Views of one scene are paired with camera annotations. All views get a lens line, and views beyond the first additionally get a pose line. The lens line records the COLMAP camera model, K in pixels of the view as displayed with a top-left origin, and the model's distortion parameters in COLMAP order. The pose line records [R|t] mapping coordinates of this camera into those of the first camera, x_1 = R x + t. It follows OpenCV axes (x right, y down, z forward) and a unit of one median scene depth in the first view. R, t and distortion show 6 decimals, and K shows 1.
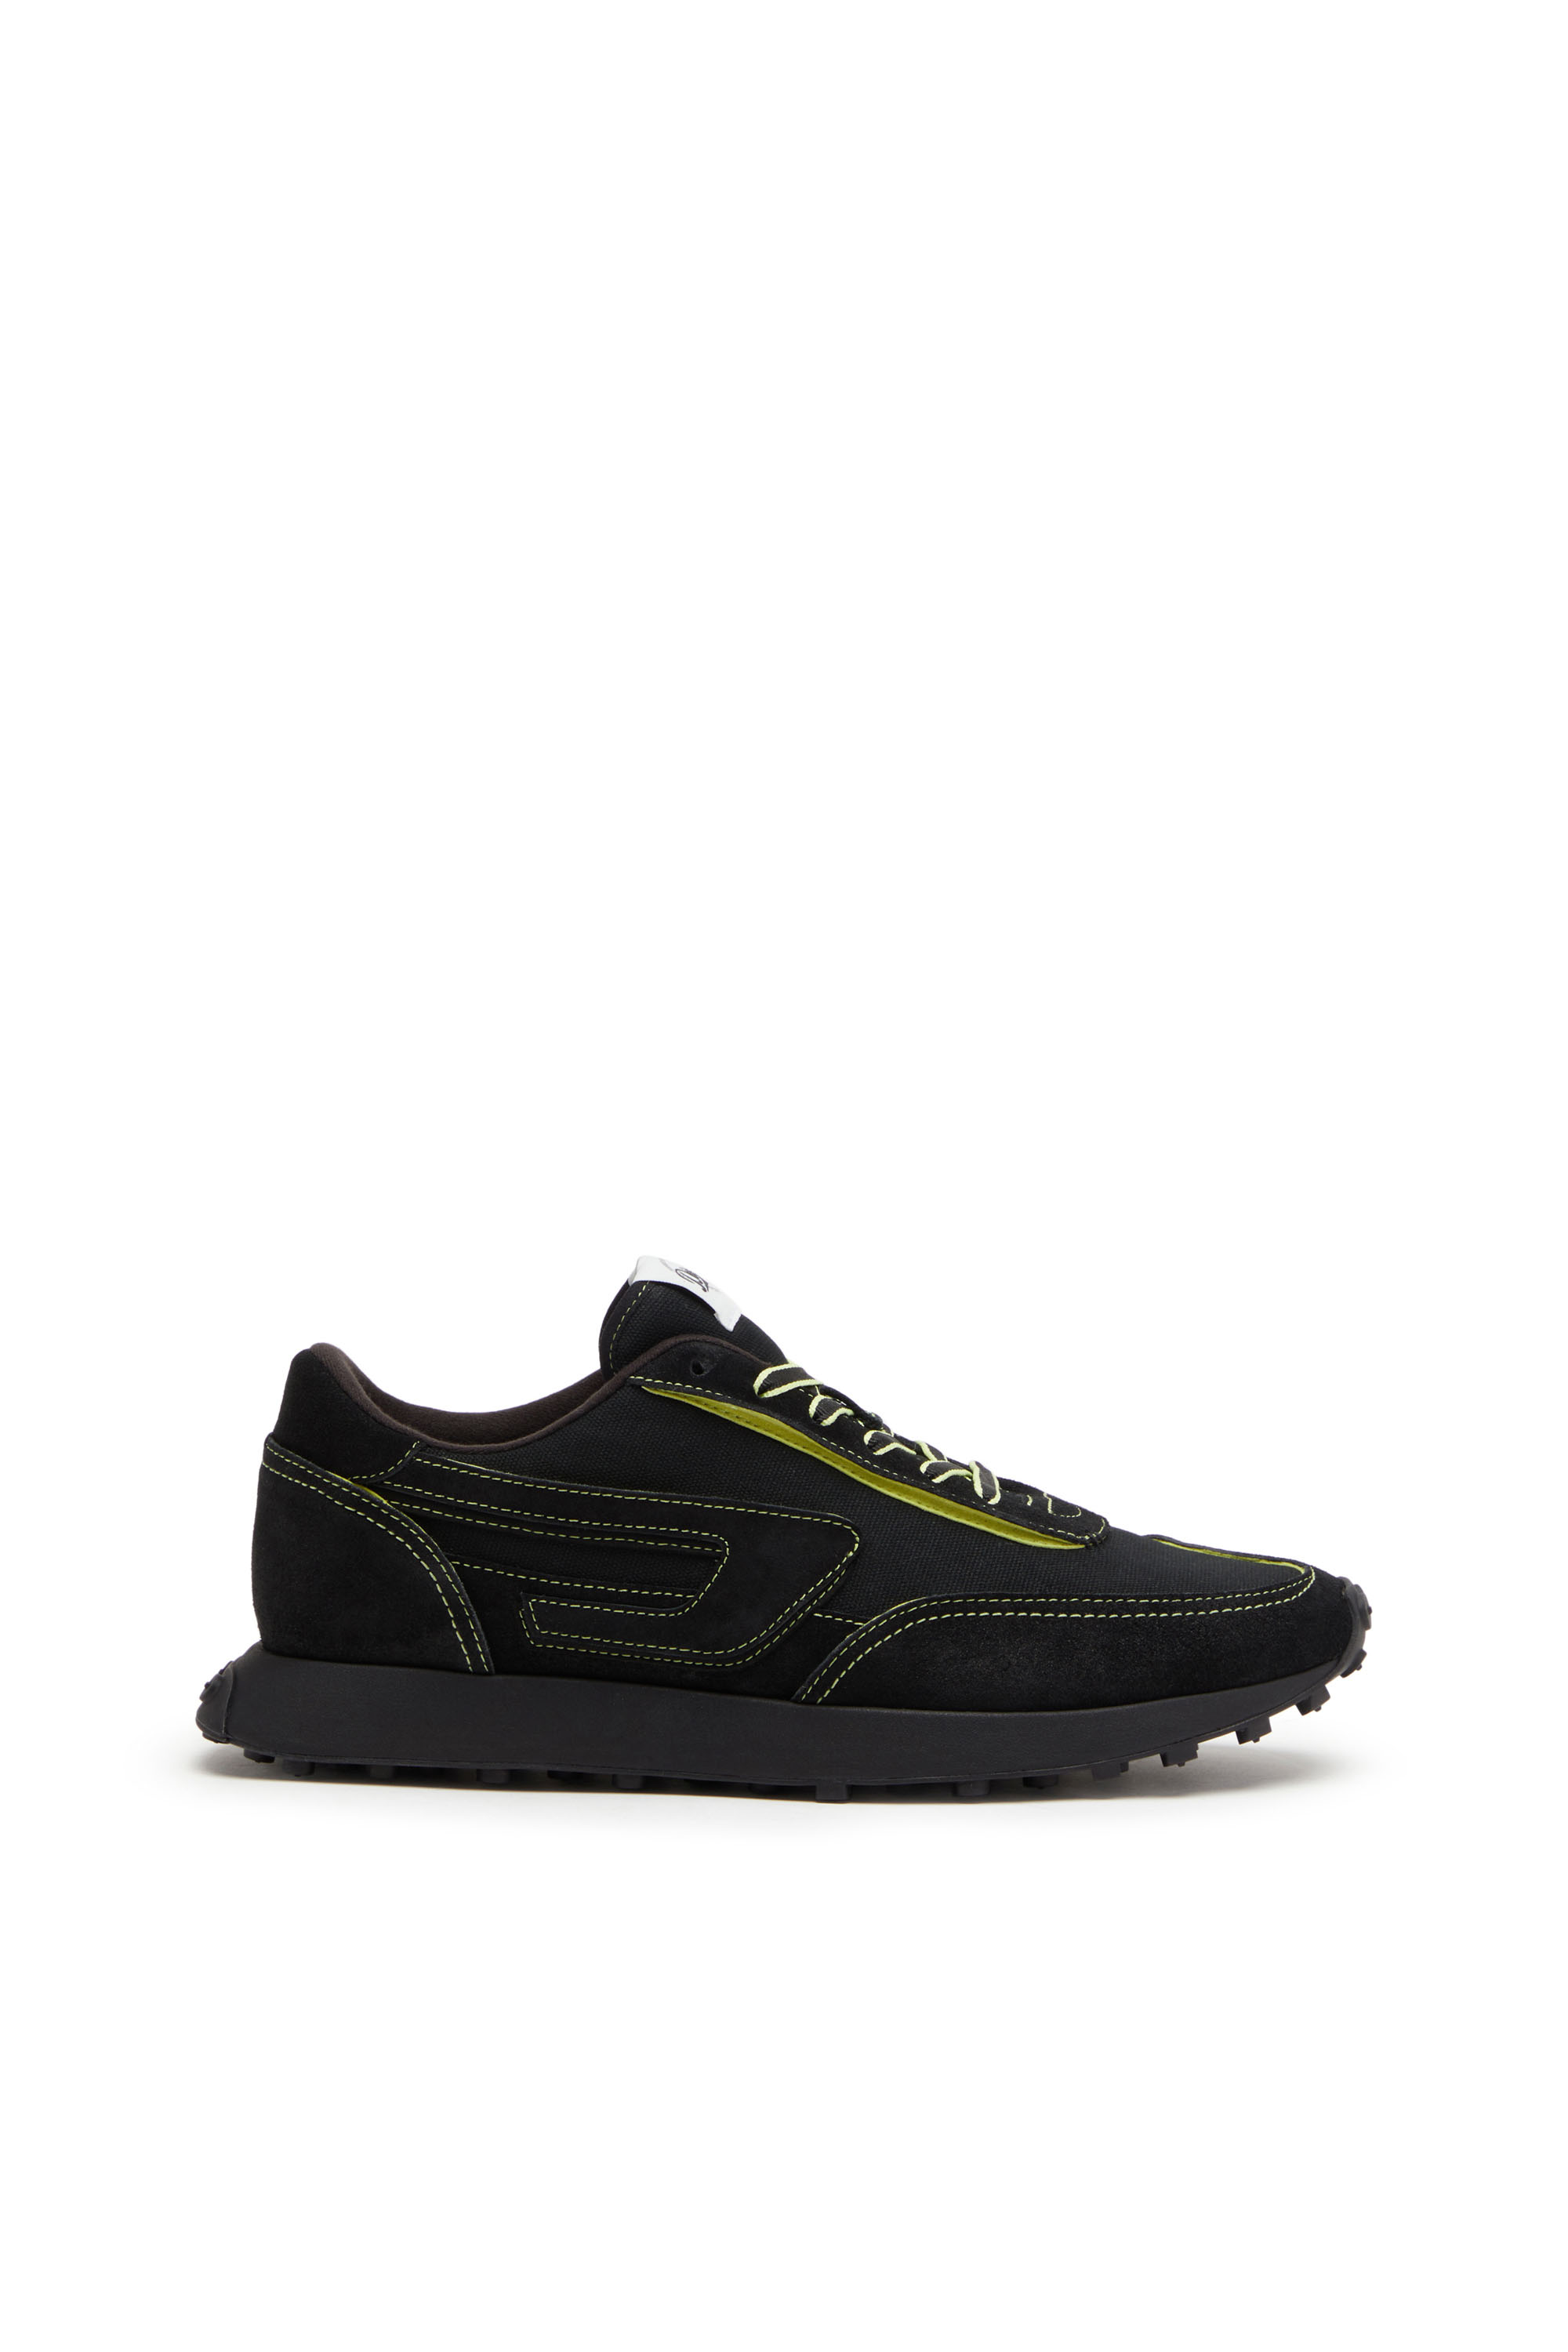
lens RADIAL K [[6055.0, 0, 784.0], [0, 6055.0, 1176.0], [0, 0, 1]] dist [0.006653, 0.336272]
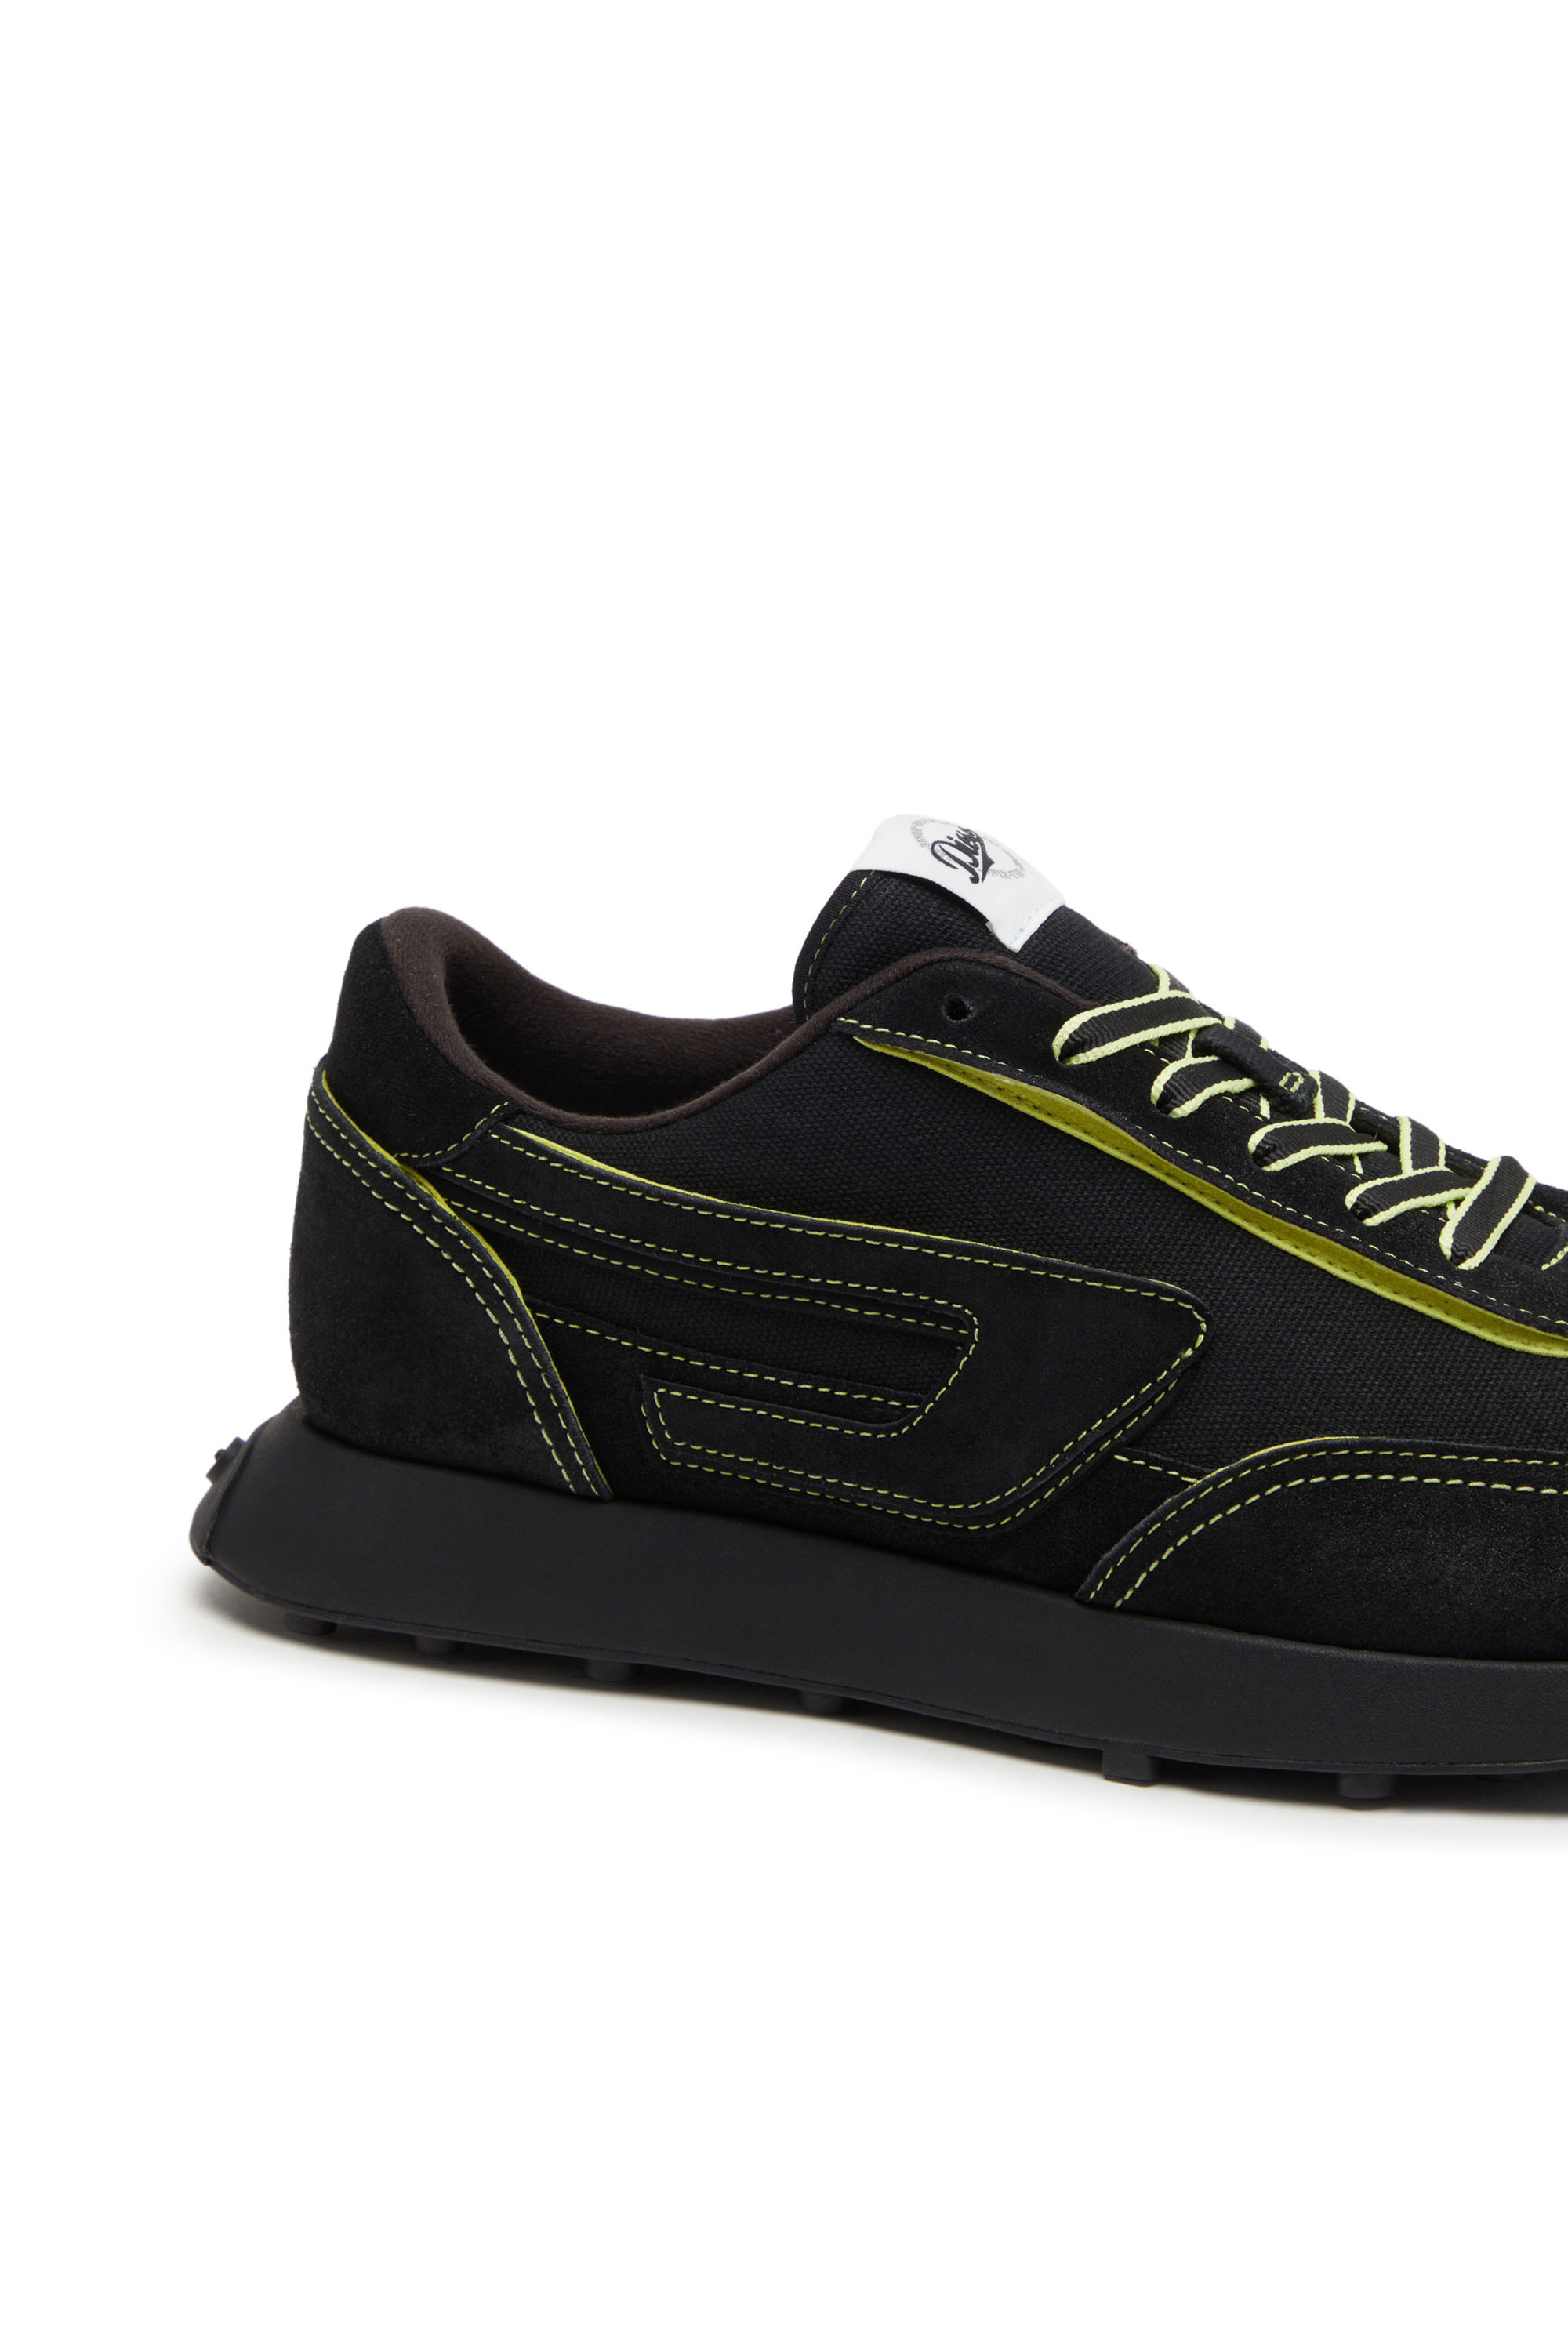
lens RADIAL K [[6055.0, 0, 784.0], [0, 6055.0, 1176.0], [0, 0, 1]] dist [0.006653, 0.336272]
pose [[0.949906, 0.067643, -0.305128, 0.147962], [-0.012813, 0.983905, 0.178231, -0.055333], [0.312273, -0.165393, 0.935484, 0.456967]]
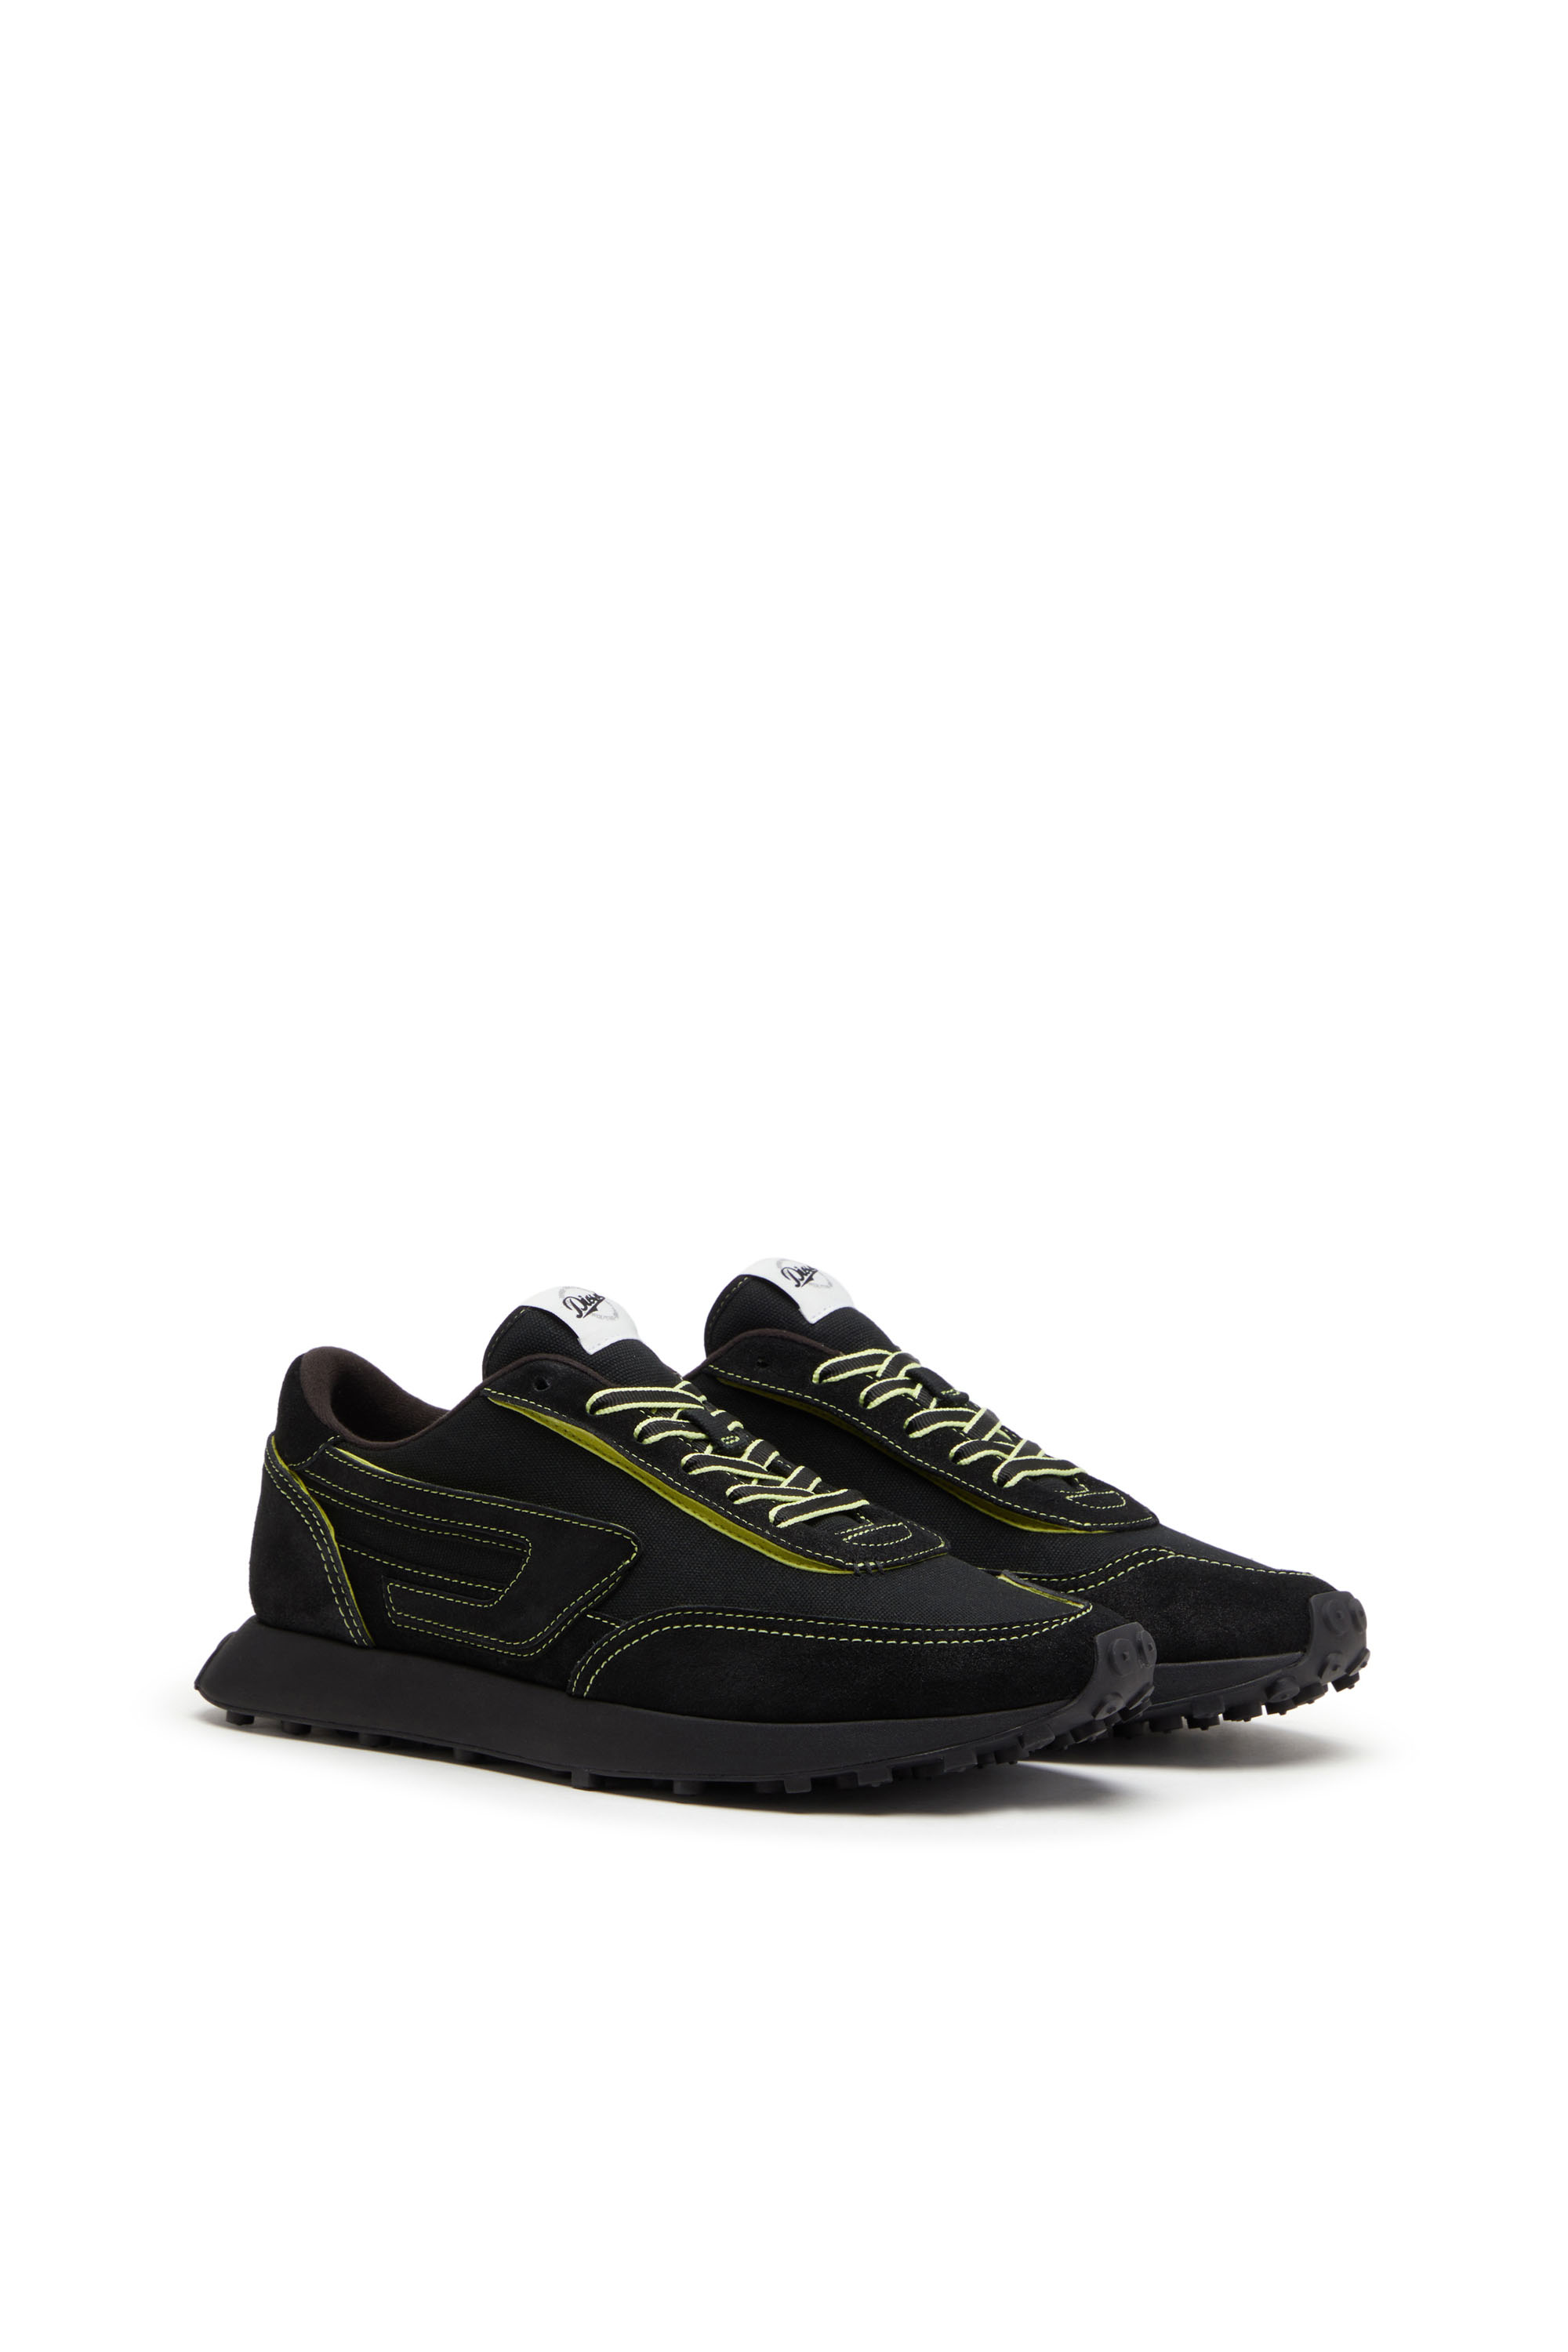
lens RADIAL K [[6055.0, 0, 784.0], [0, 6055.0, 1176.0], [0, 0, 1]] dist [0.006653, 0.336272]
pose [[0.830004, 0.034070, -0.556716, 0.635261], [-0.039256, 0.999226, 0.002626, -0.010619], [0.556375, 0.019675, 0.830699, 0.114499]]
